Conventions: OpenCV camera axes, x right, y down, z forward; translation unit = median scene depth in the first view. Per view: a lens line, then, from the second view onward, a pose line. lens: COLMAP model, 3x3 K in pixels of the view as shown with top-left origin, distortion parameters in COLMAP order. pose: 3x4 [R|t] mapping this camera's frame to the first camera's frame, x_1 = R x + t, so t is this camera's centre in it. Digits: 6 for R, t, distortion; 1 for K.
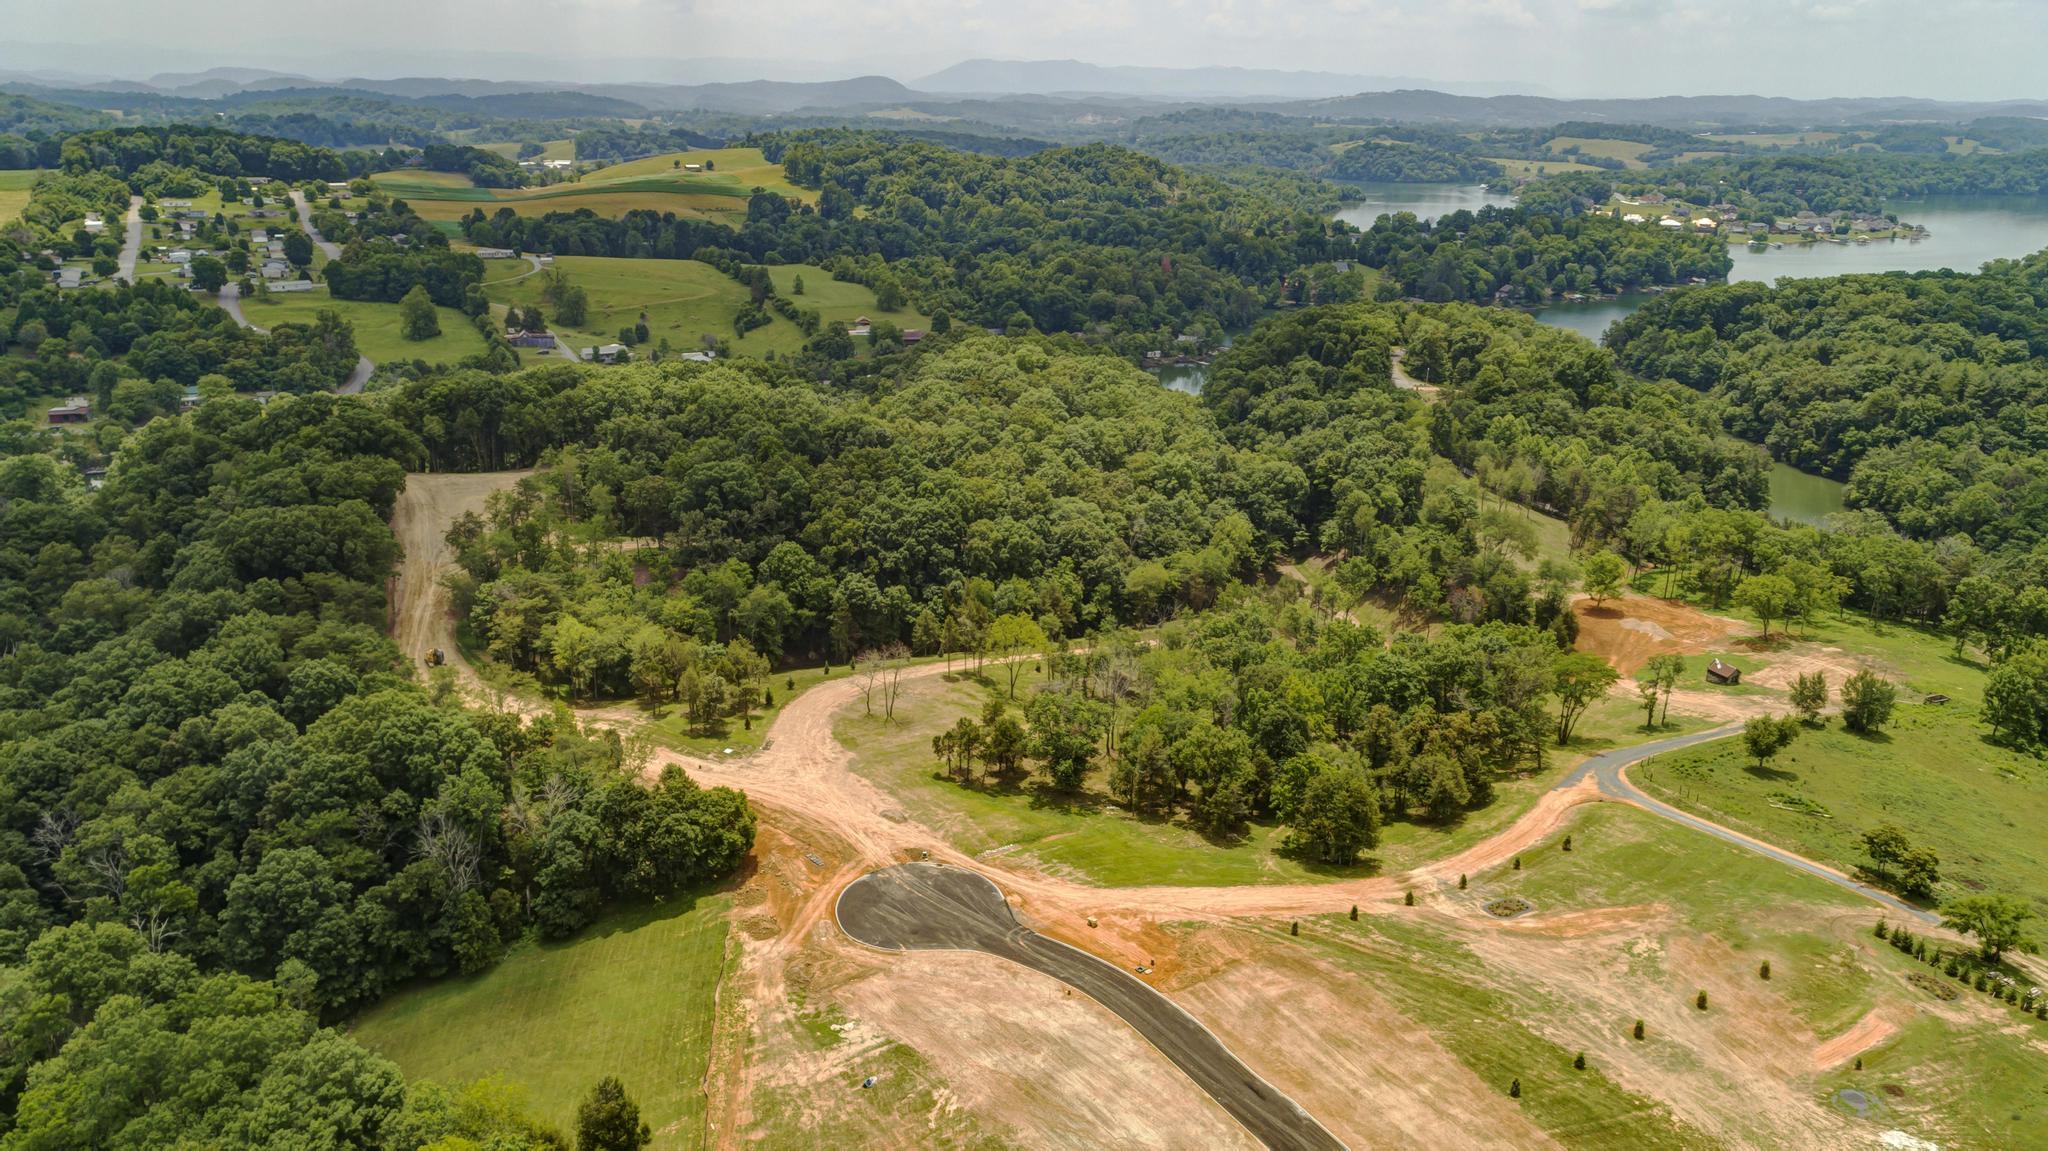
lens RADIAL K [[1376.6, 0, 1026.5], [0, 1376.6, 572.8], [0, 0, 1]] dist [0.018701, 0.010816]
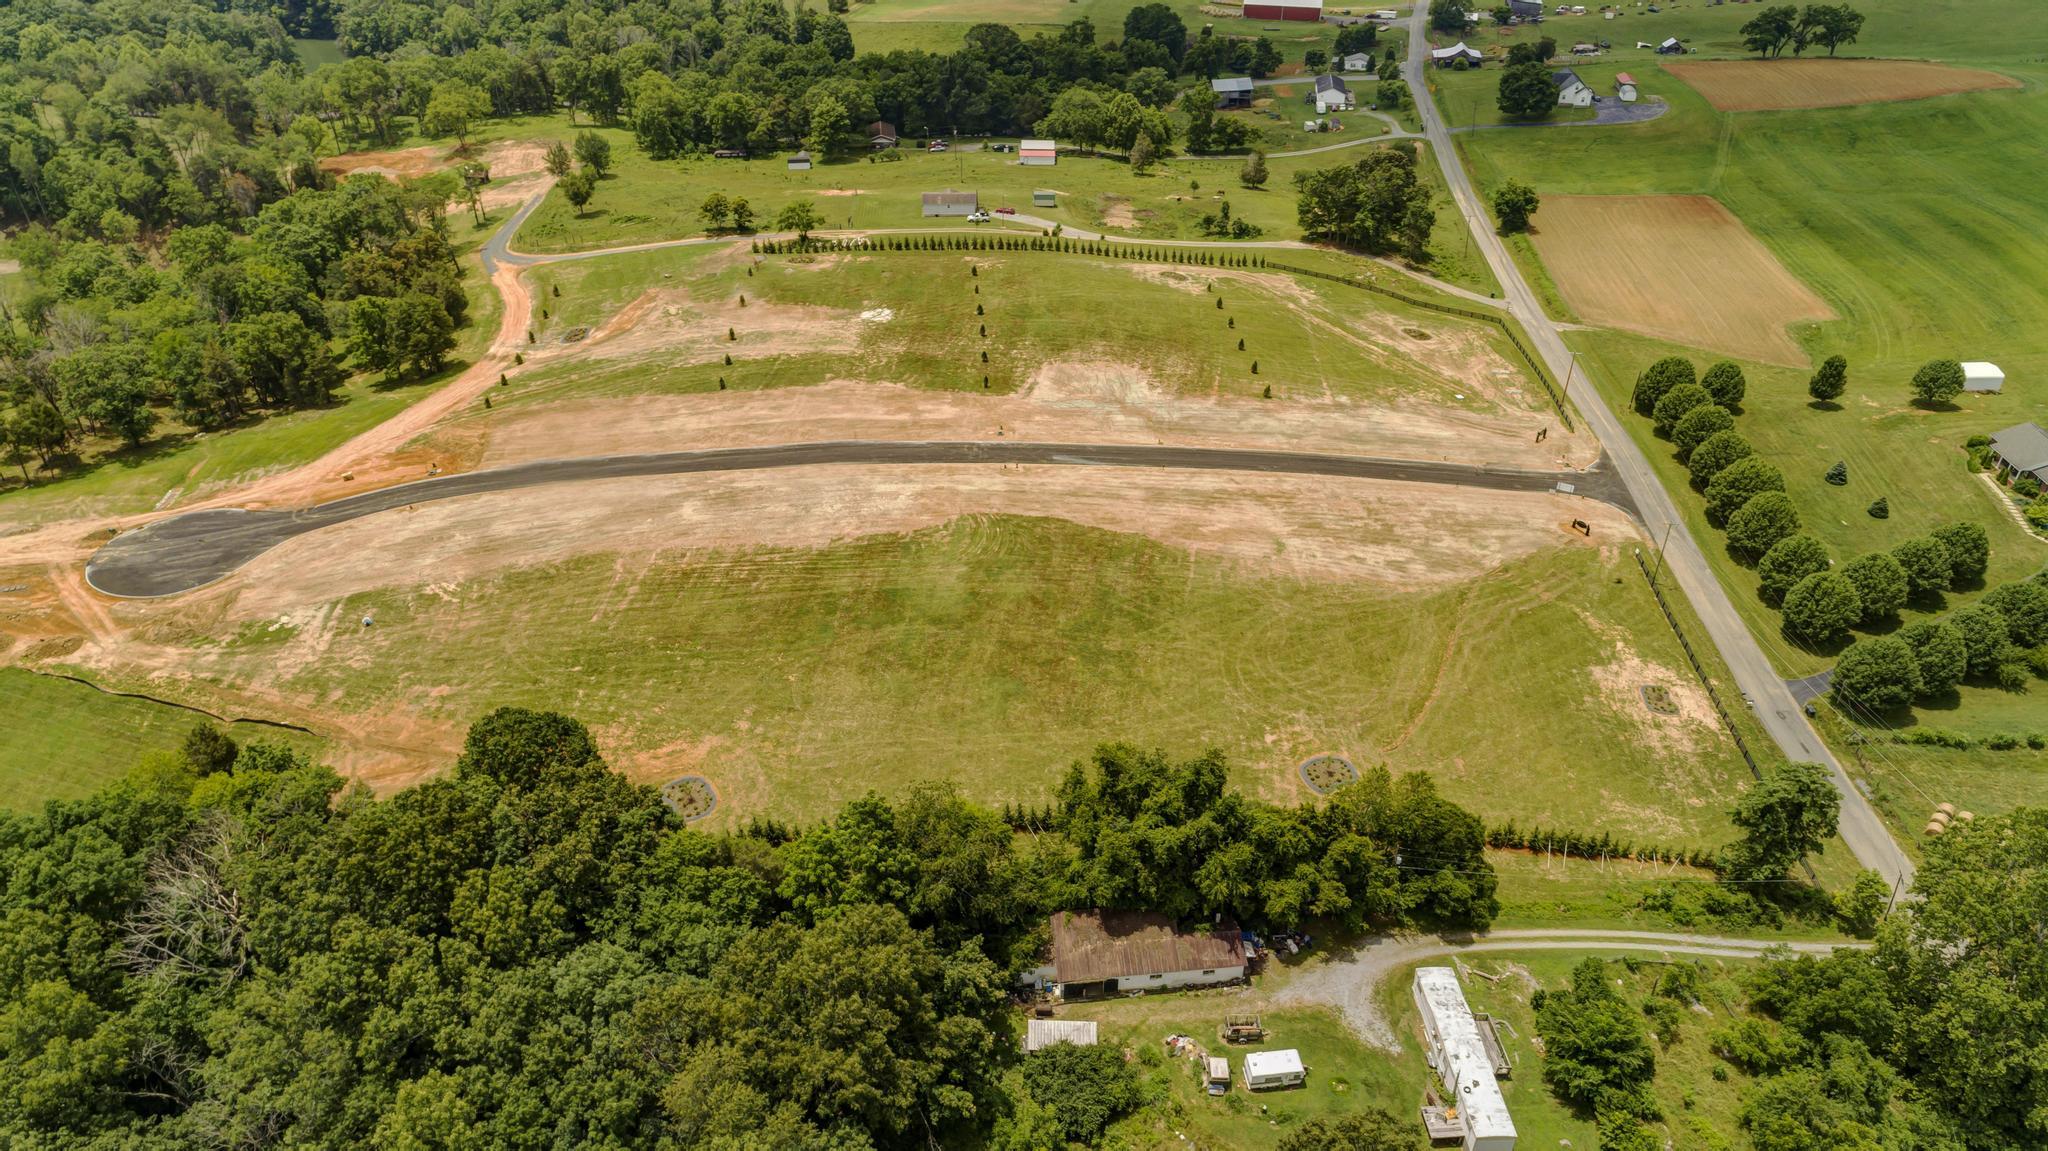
lens RADIAL K [[1376.6, 0, 1026.5], [0, 1376.6, 572.8], [0, 0, 1]] dist [0.018701, 0.010816]
pose [[0.422167, -0.503154, 0.754063, -0.389600], [0.290672, 0.863036, 0.413133, 0.010393], [-0.858653, 0.044774, 0.510598, -0.030362]]
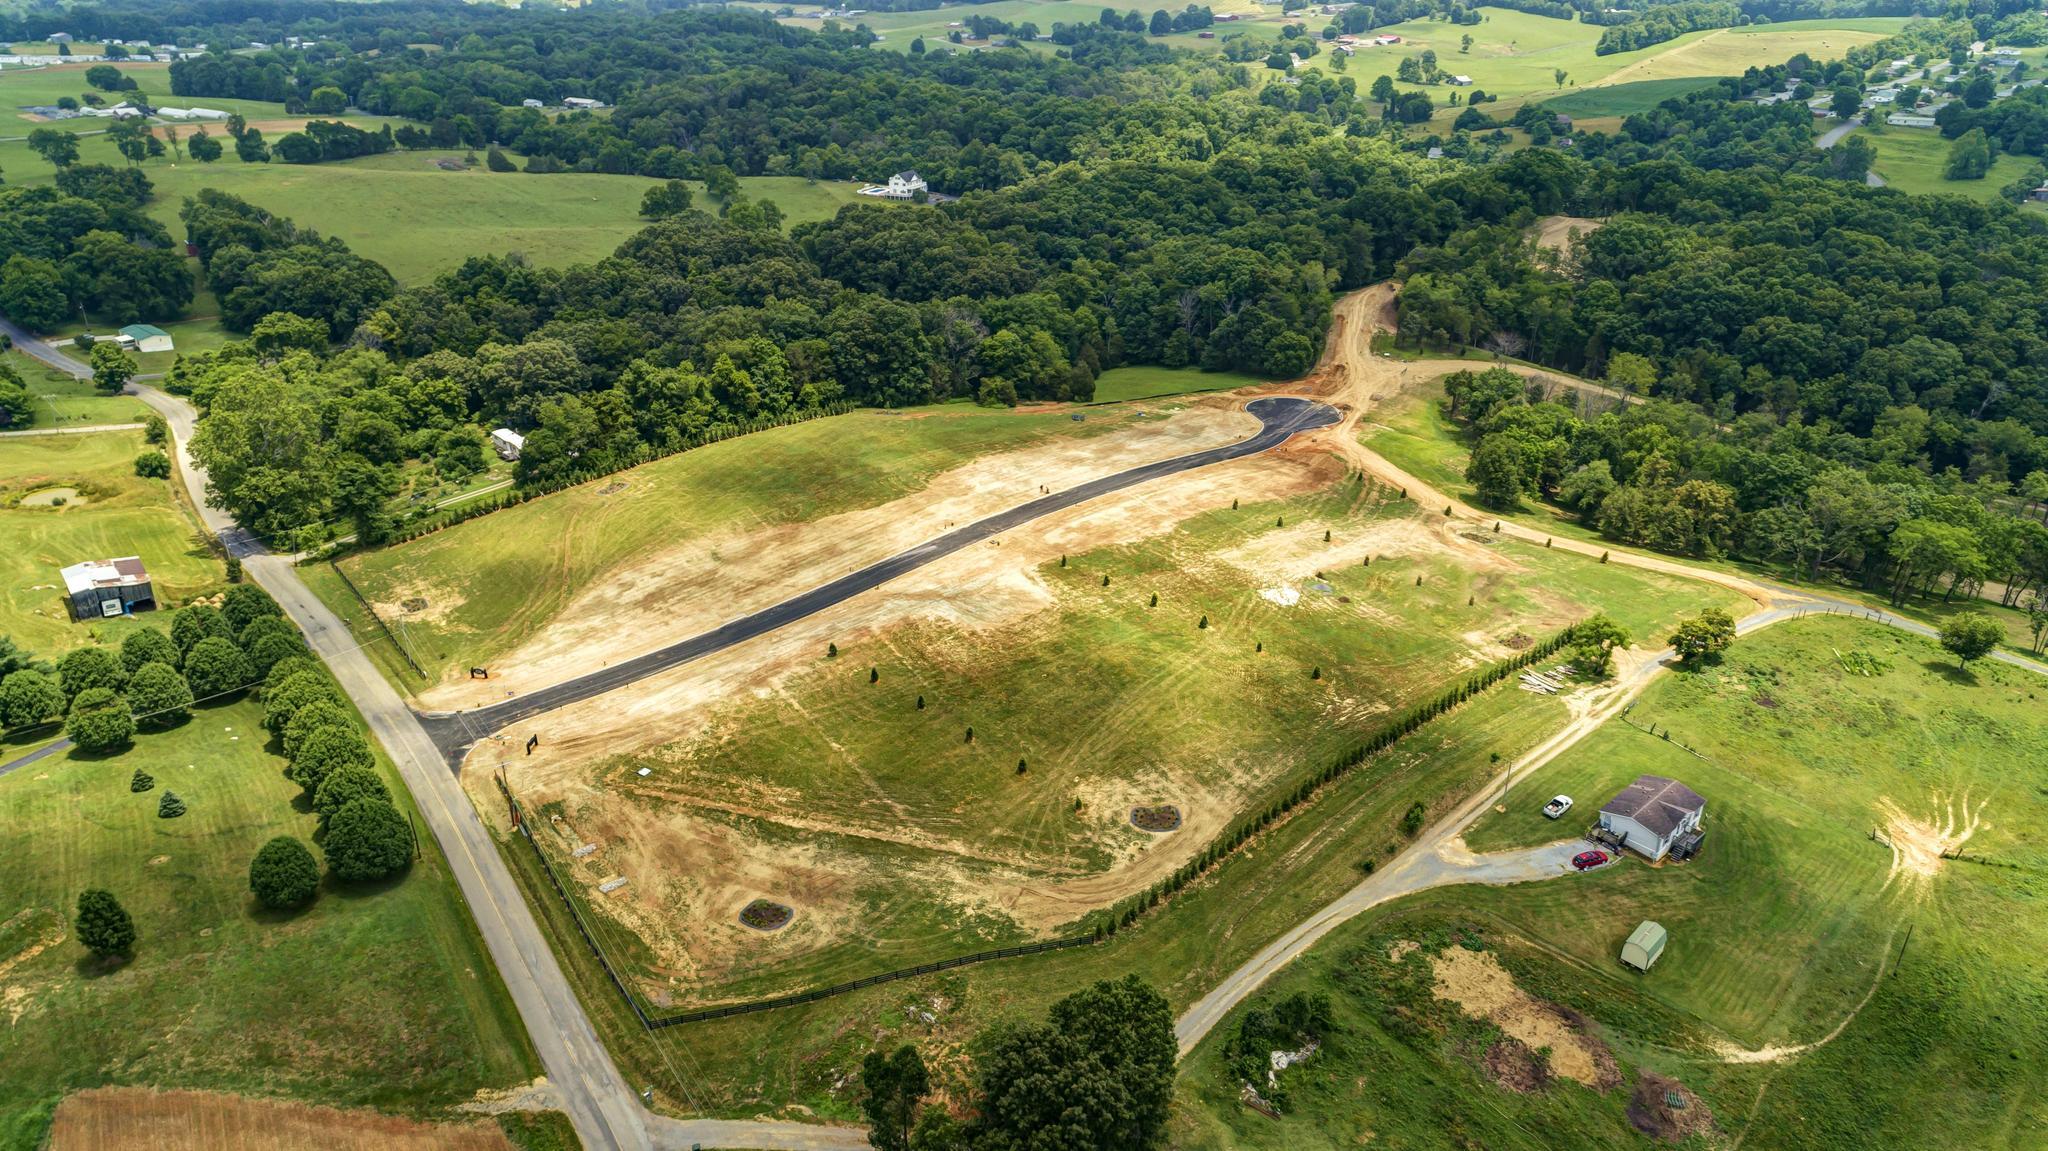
lens RADIAL K [[1376.6, 0, 1026.5], [0, 1376.6, 572.8], [0, 0, 1]] dist [0.018701, 0.010816]
pose [[0.257106, 0.395313, -0.881830, 0.955781], [-0.319995, 0.895854, 0.308302, -0.002848], [0.911866, 0.202915, 0.356827, 0.076530]]
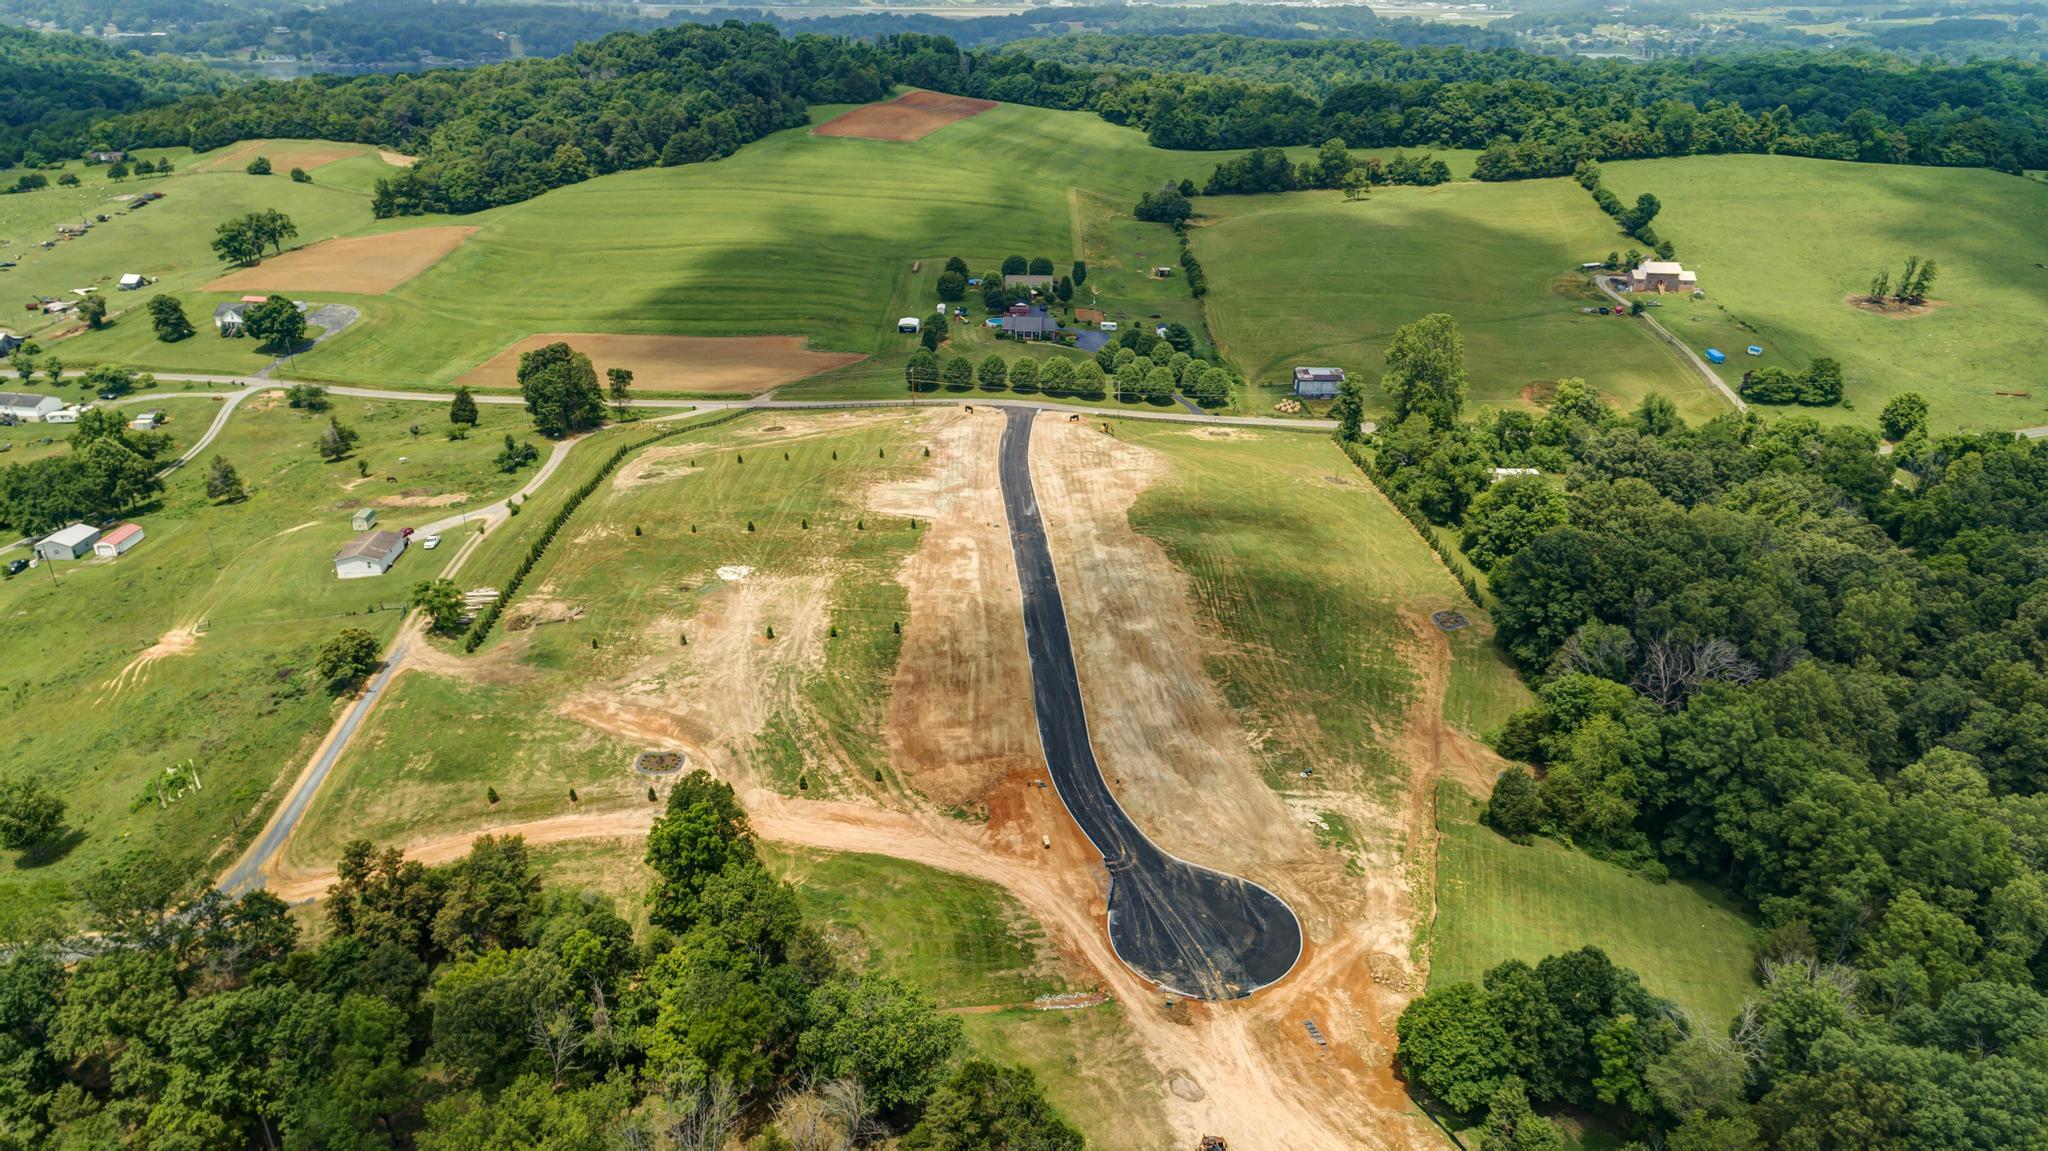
lens RADIAL K [[1376.6, 0, 1026.5], [0, 1376.6, 572.8], [0, 0, 1]] dist [0.018701, 0.010816]
pose [[-0.908738, -0.195738, 0.368622, -0.166436], [0.108273, 0.742411, 0.661138, -0.339047], [-0.403079, 0.640713, -0.653463, 0.971486]]
